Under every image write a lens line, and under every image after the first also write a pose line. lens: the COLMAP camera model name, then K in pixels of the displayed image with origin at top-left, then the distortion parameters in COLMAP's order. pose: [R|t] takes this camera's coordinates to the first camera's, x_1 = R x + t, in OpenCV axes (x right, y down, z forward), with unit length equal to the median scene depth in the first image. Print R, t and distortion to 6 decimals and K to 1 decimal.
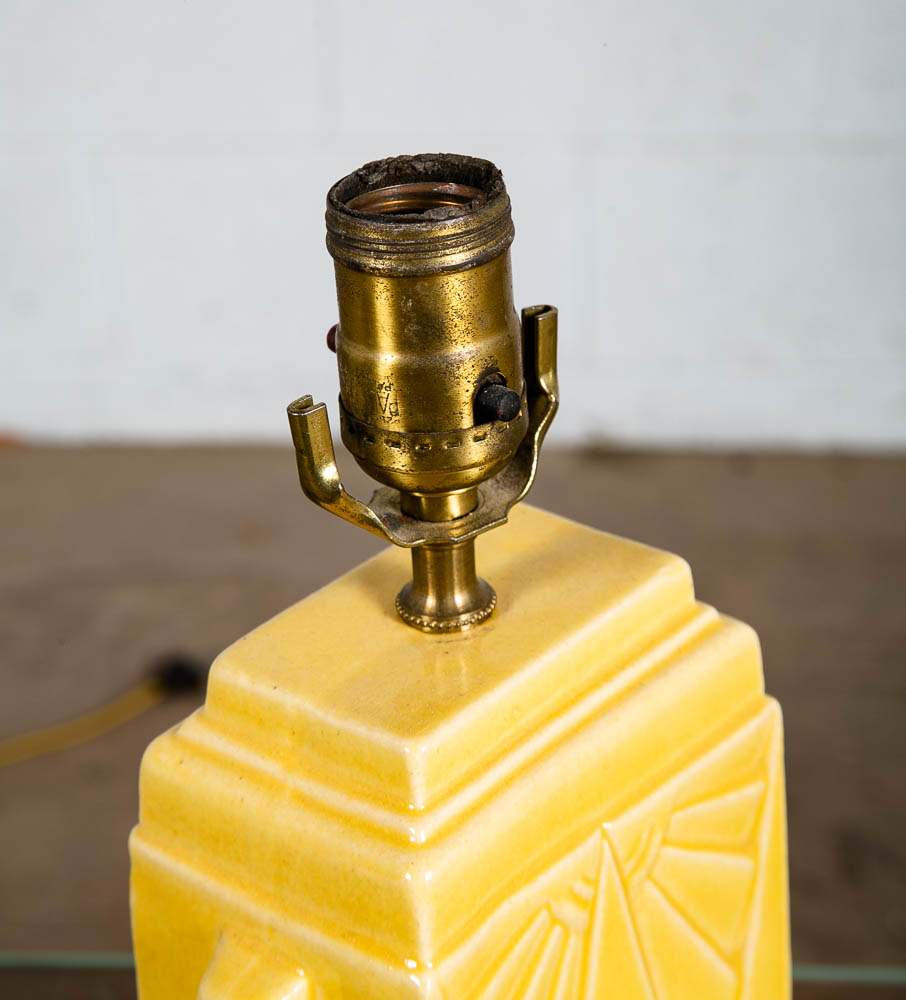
lens RADIAL K [[2546.0, 0, 452.5], [0, 2546.0, 432.2], [0, 0, 1]] dist [0.344911, -0.446091]
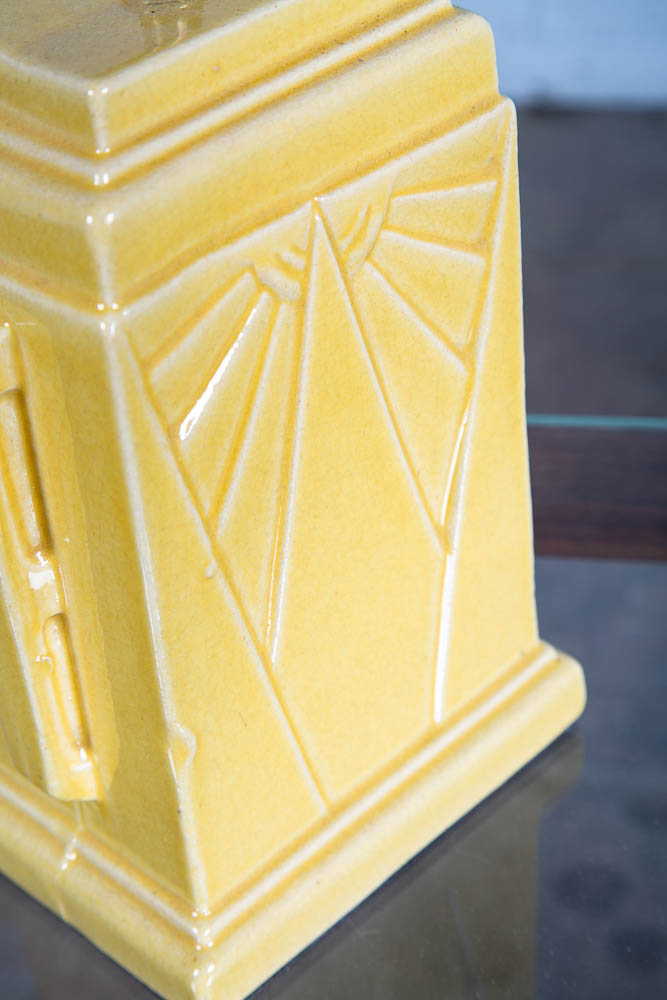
lens RADIAL K [[1879.2, 0, 333.5], [0, 1879.2, 500.0], [0, 0, 1]] dist [0.072081, 0.116936]
pose [[0.997550, 0.028615, -0.063830, 0.120492], [-0.015973, 0.981576, 0.190403, 0.132767], [0.068102, -0.188917, 0.979629, 0.261422]]
